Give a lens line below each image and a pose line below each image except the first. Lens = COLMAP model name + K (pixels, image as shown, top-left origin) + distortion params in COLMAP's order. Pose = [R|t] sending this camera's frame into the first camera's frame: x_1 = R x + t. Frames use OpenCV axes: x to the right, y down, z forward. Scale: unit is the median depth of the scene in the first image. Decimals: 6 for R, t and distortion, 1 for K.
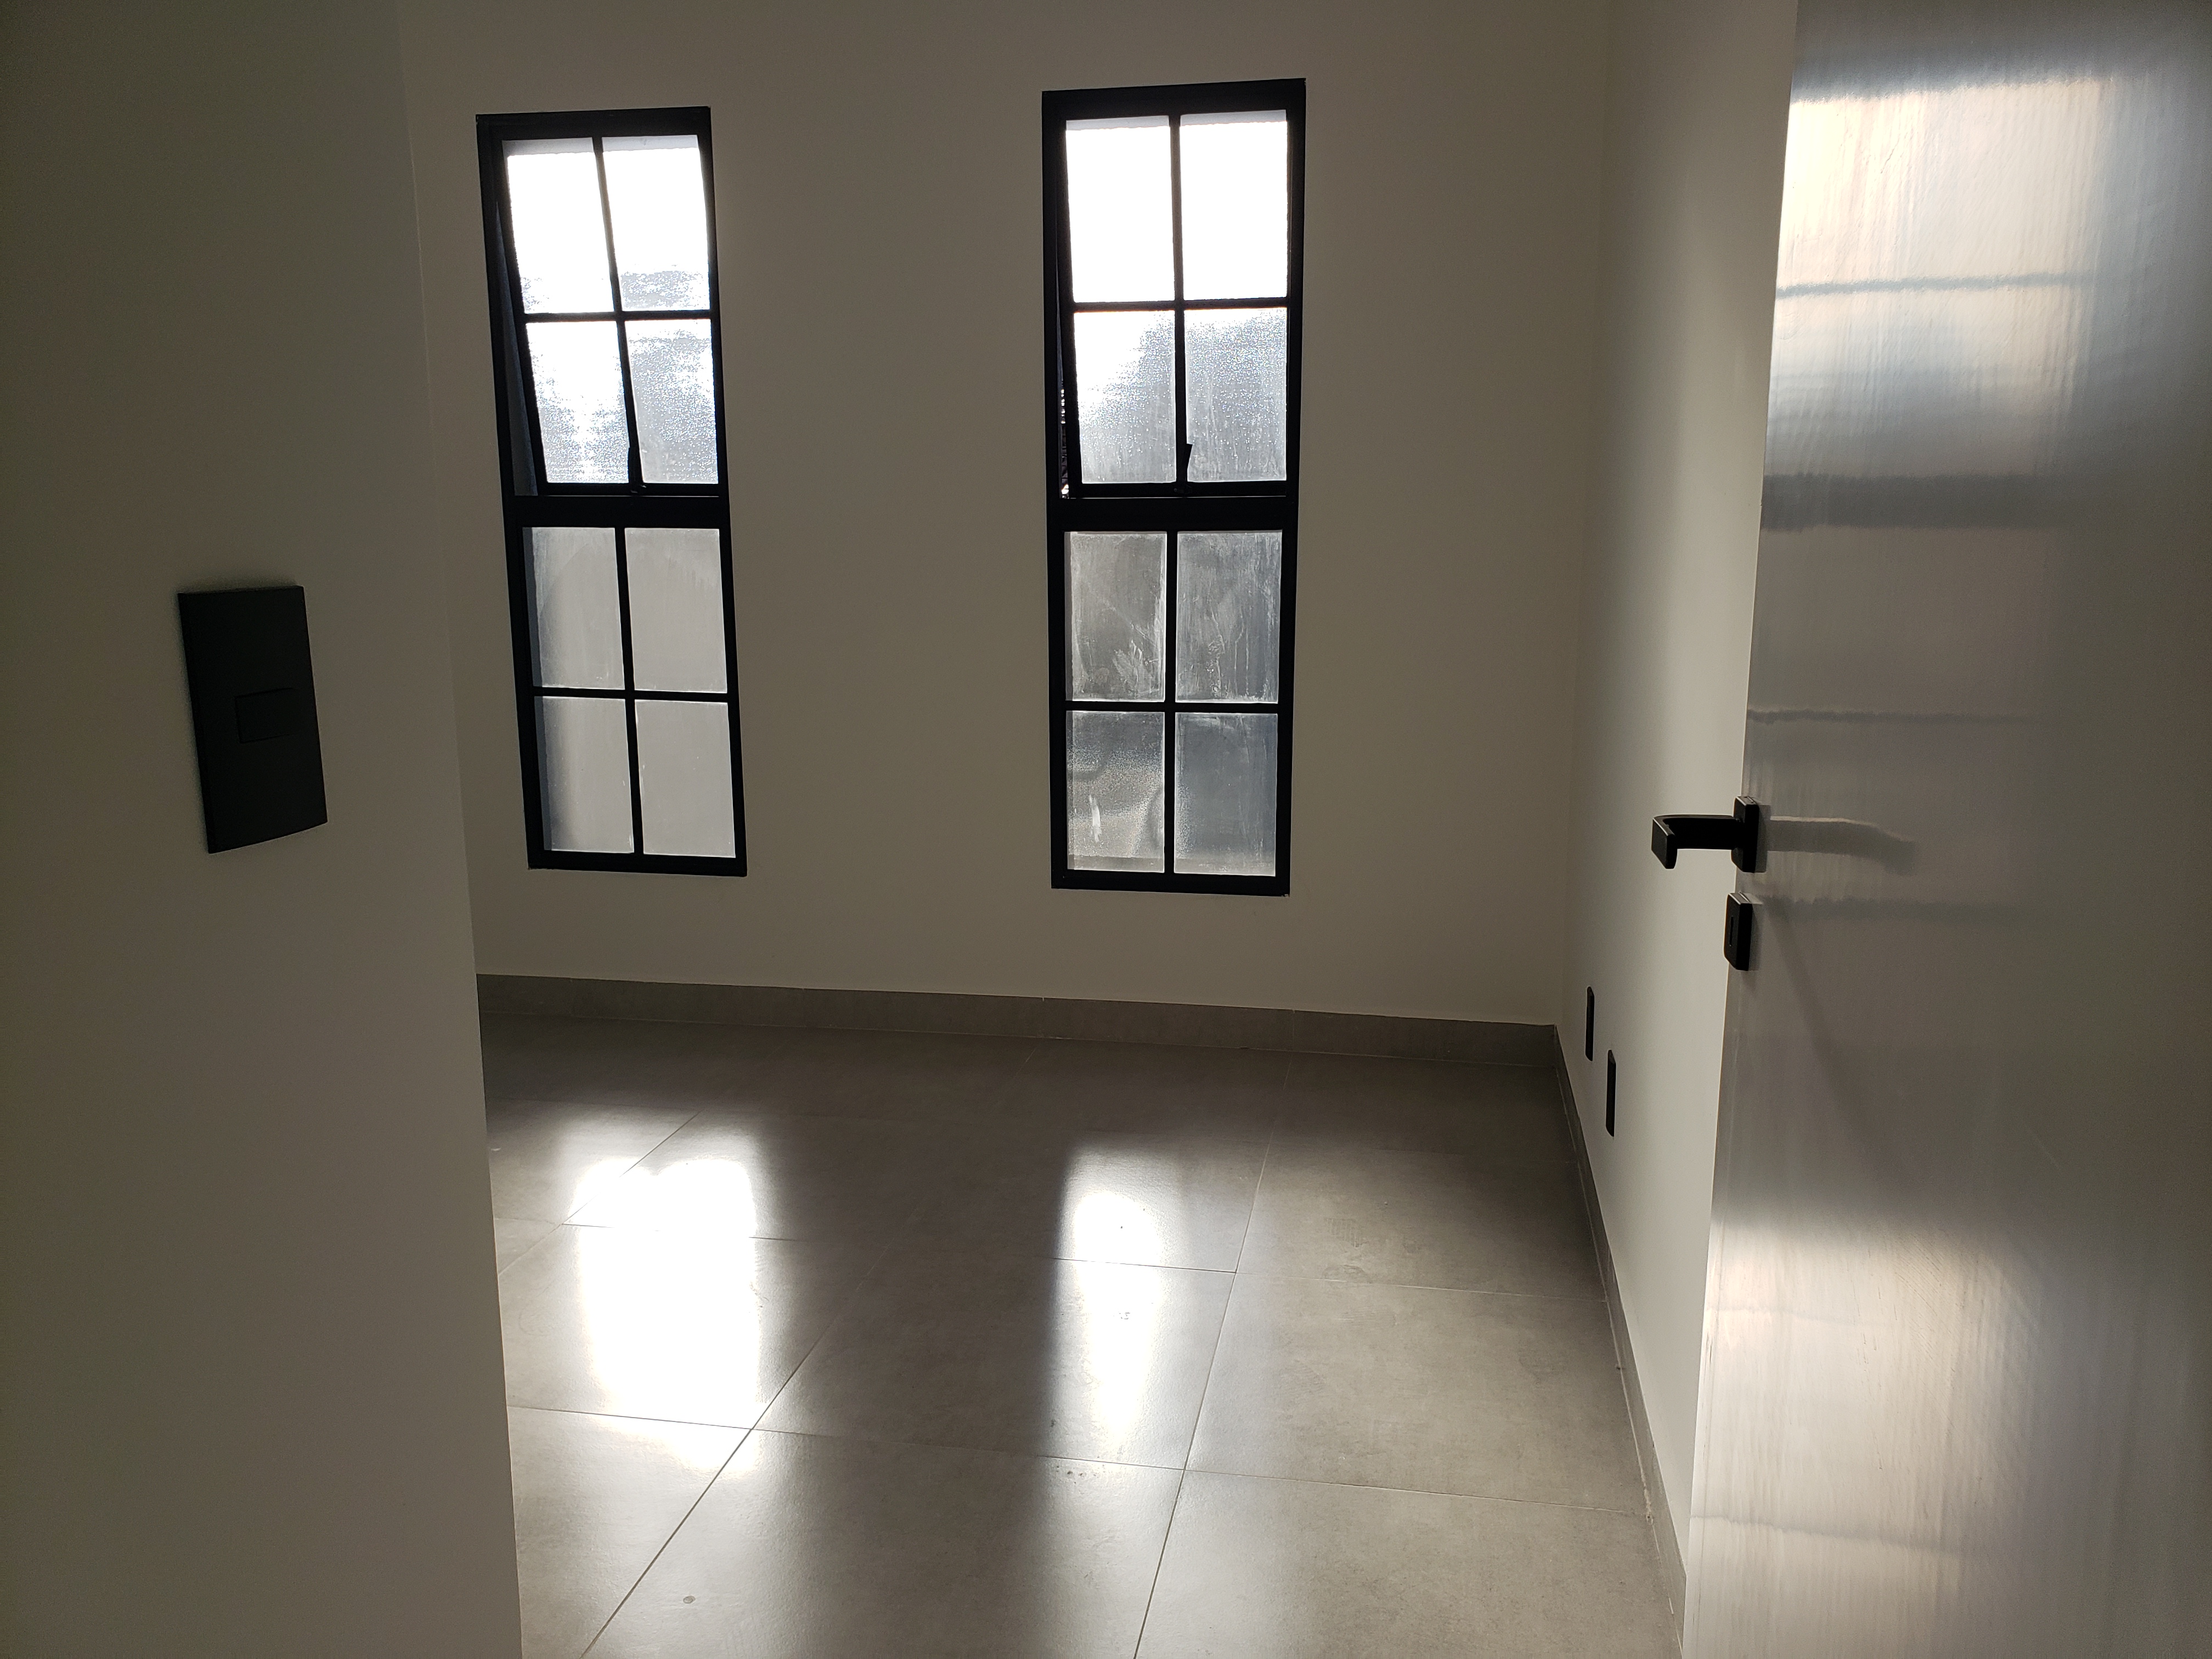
lens RADIAL K [[1751.7, 0, 1102.6], [0, 1751.7, 841.7], [0, 0, 1]] dist [0.042911, -0.027845]
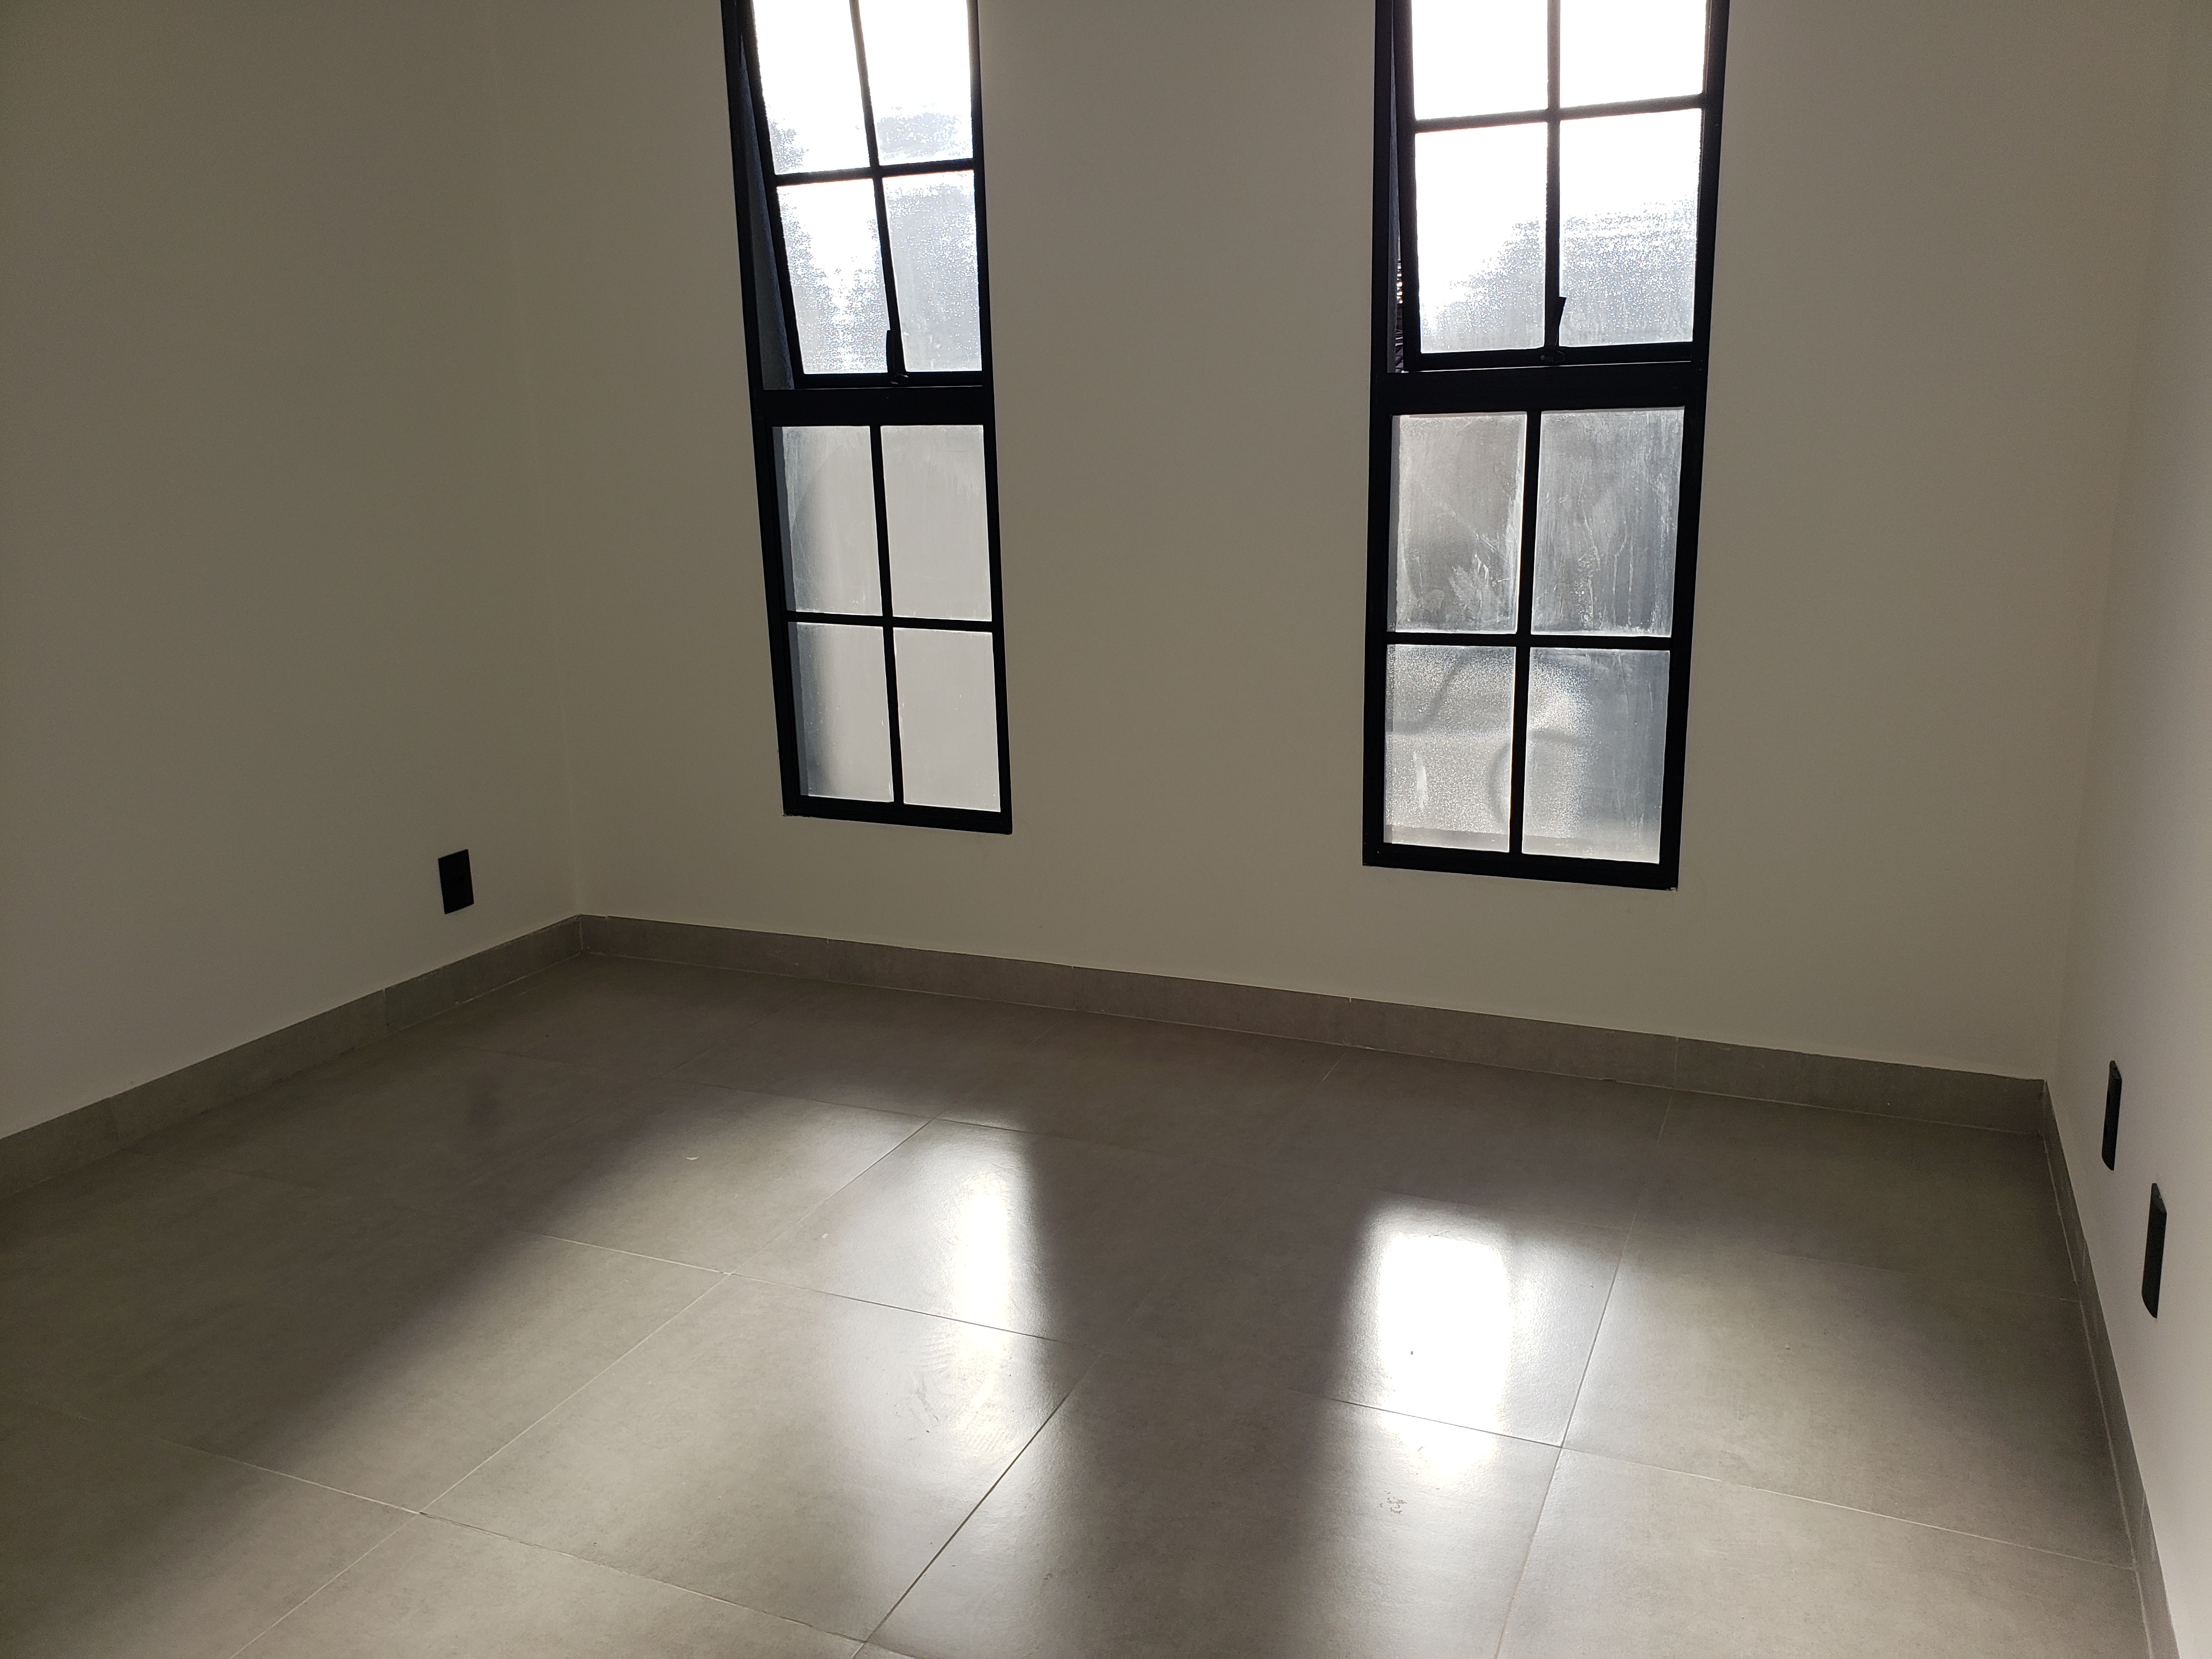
lens RADIAL K [[1751.7, 0, 1112.8], [0, 1751.7, 830.3], [0, 0, 1]] dist [0.042911, -0.027845]
pose [[0.974794, 0.029072, -0.221204, 0.035244], [-0.017502, 0.998383, 0.054090, -0.030844], [0.222419, -0.048855, 0.973726, 0.189200]]
